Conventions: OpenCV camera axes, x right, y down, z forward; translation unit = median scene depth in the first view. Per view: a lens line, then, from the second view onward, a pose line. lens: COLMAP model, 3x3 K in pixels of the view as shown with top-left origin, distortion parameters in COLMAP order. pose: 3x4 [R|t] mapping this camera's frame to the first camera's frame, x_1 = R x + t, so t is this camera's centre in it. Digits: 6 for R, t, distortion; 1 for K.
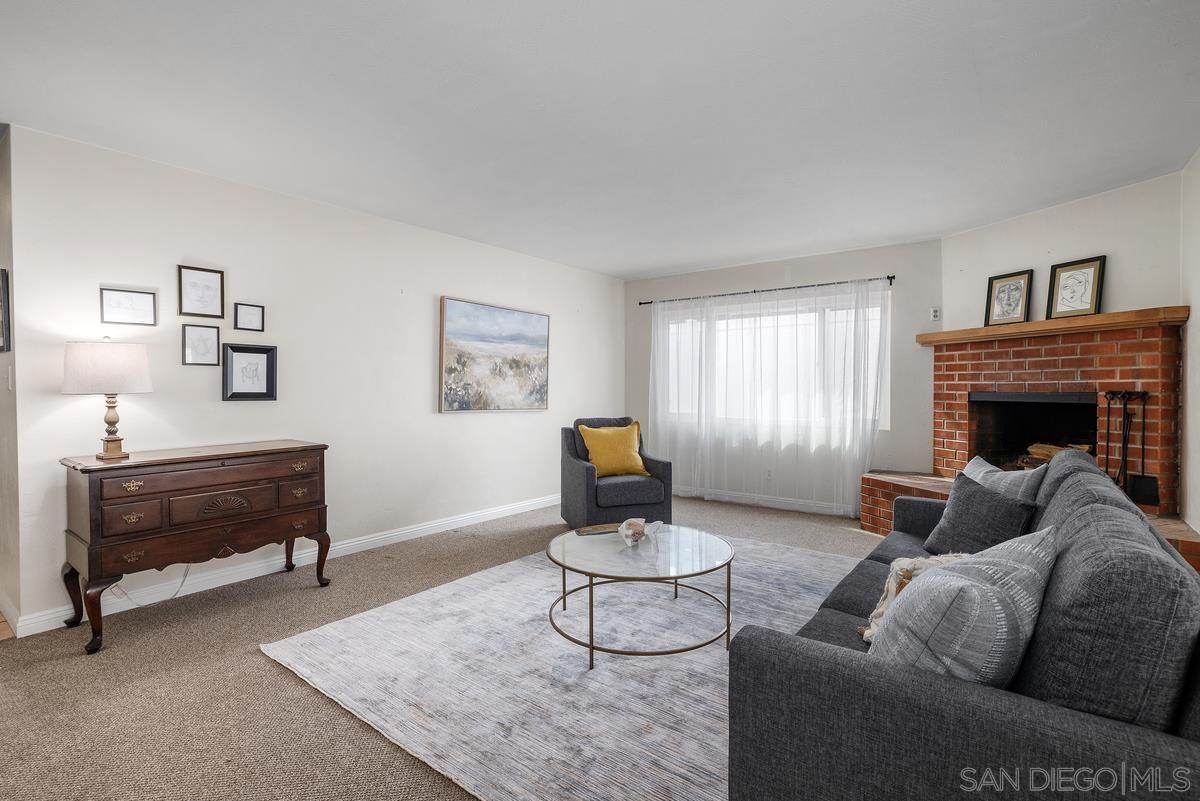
lens RADIAL K [[581.7, 0, 601.7], [0, 581.7, 400.6], [0, 0, 1]] dist [0.001396, -0.000243]
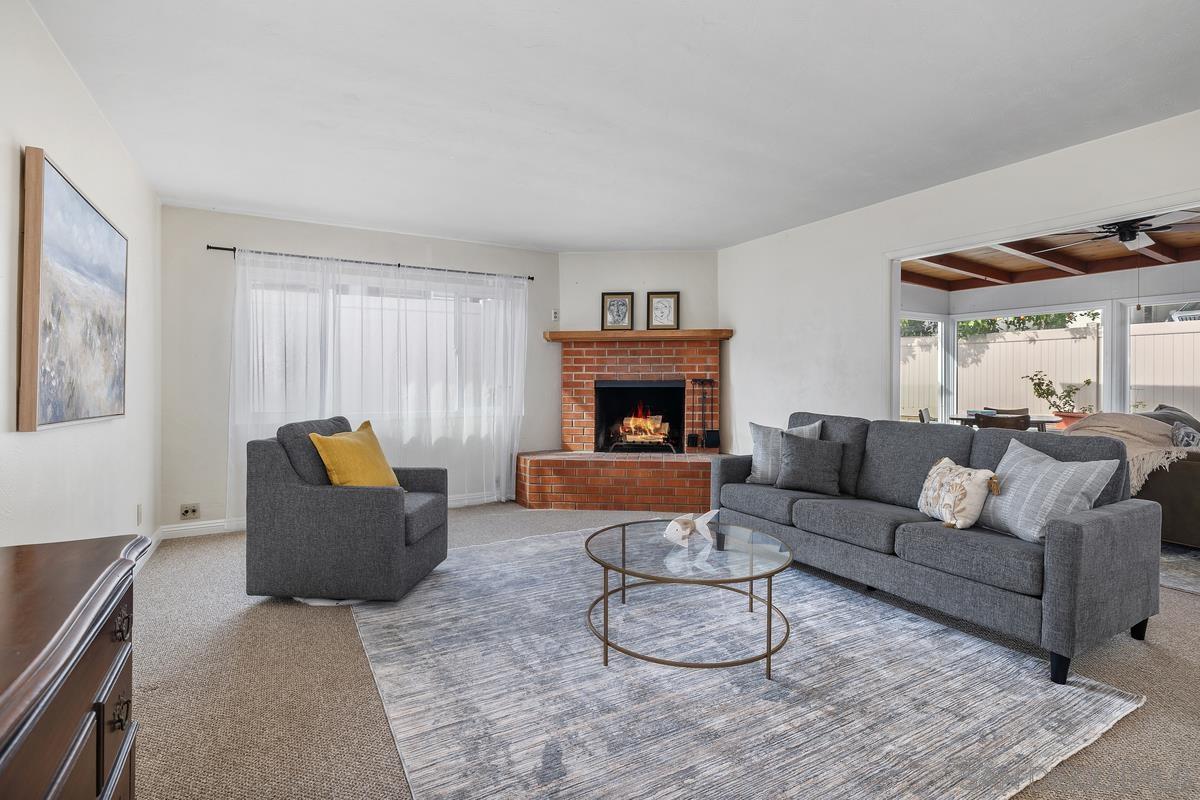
lens RADIAL K [[581.7, 0, 613.0], [0, 581.7, 381.0], [0, 0, 1]] dist [0.001396, -0.000243]
pose [[0.377523, 0.000298, 0.926000, -0.554981], [0.022015, 0.999714, -0.009297, -0.000808], [-0.925739, 0.023896, 0.377408, 0.508338]]
